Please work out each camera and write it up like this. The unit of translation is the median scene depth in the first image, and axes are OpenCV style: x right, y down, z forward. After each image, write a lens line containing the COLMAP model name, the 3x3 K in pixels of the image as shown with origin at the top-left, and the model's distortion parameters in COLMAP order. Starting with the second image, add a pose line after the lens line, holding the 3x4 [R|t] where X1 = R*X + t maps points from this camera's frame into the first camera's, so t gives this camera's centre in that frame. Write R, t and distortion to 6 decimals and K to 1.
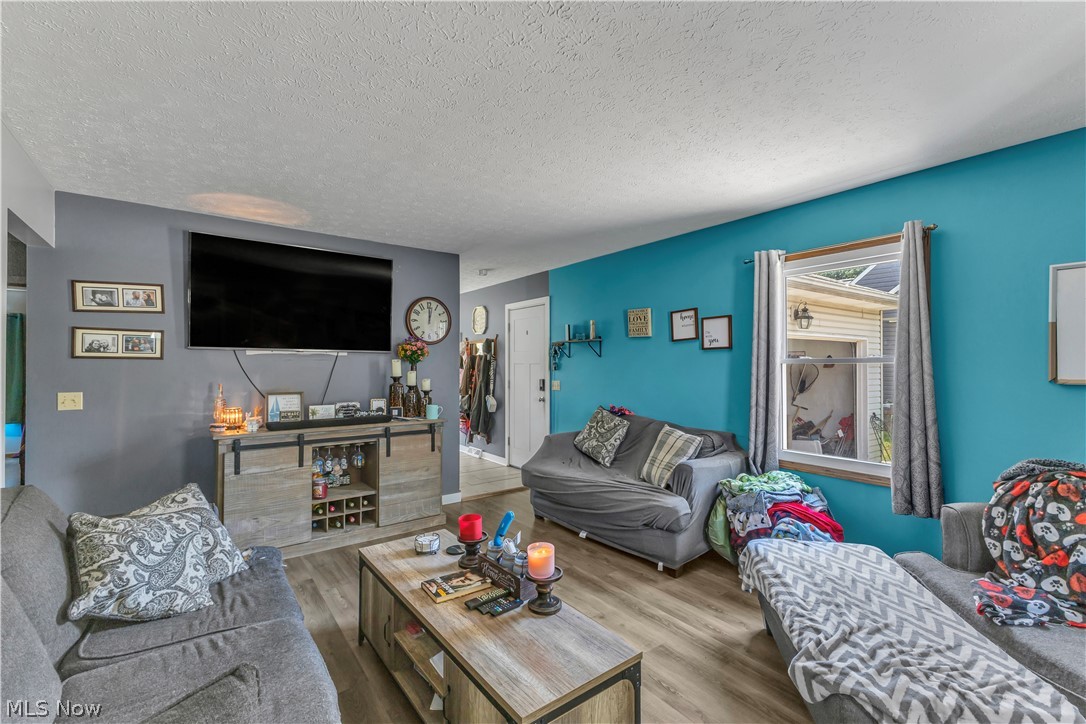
lens RADIAL K [[469.1, 0, 543.2], [0, 469.1, 366.3], [0, 0, 1]] dist [0.000575, -0.001092]
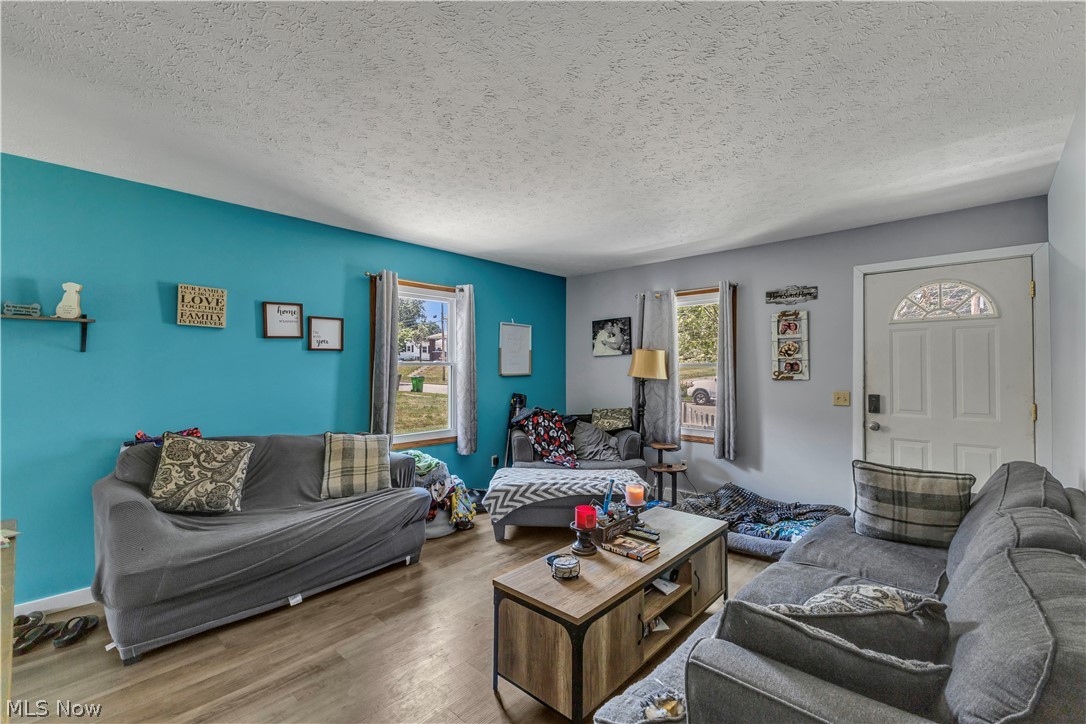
lens RADIAL K [[469.1, 0, 544.7], [0, 469.1, 362.4], [0, 0, 1]] dist [0.000575, -0.001092]
pose [[-0.184063, 0.008398, 0.982879, -0.659845], [-0.001560, 0.999960, -0.008837, -0.003679], [-0.982913, -0.003160, -0.184042, 0.707179]]
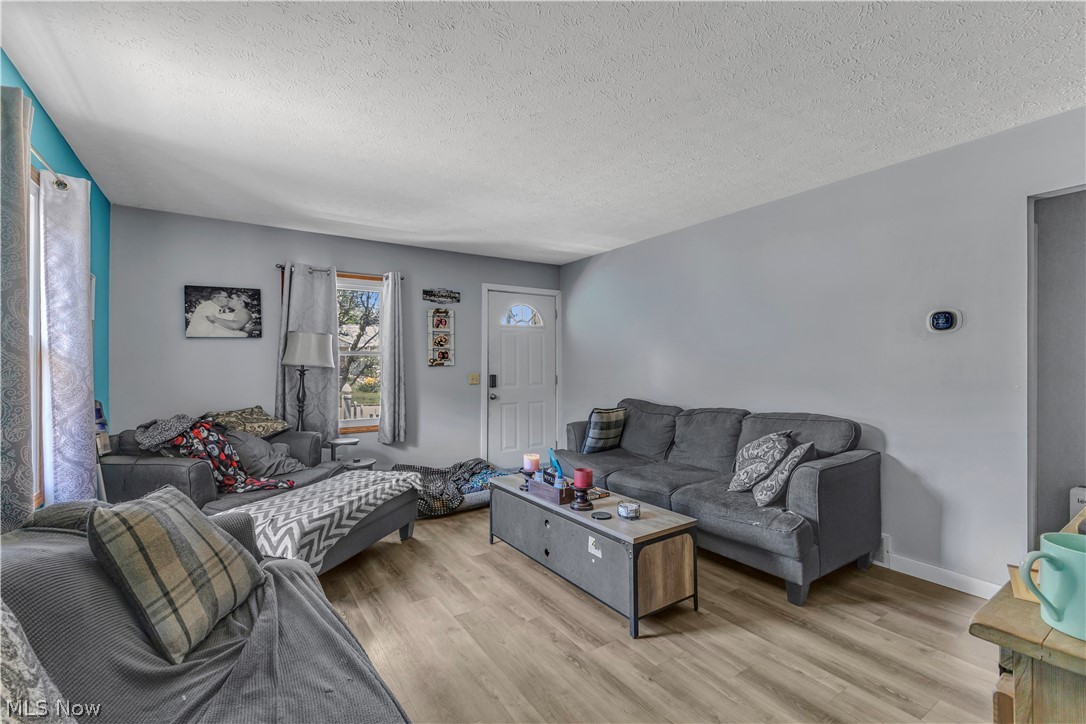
lens RADIAL K [[469.1, 0, 543.0], [0, 469.1, 362.0], [0, 0, 1]] dist [0.000575, -0.001092]
pose [[-0.998830, 0.001142, 0.048337, -0.099480], [0.000942, 0.999991, -0.004151, 0.018867], [-0.048342, -0.004101, -0.998822, 1.200960]]
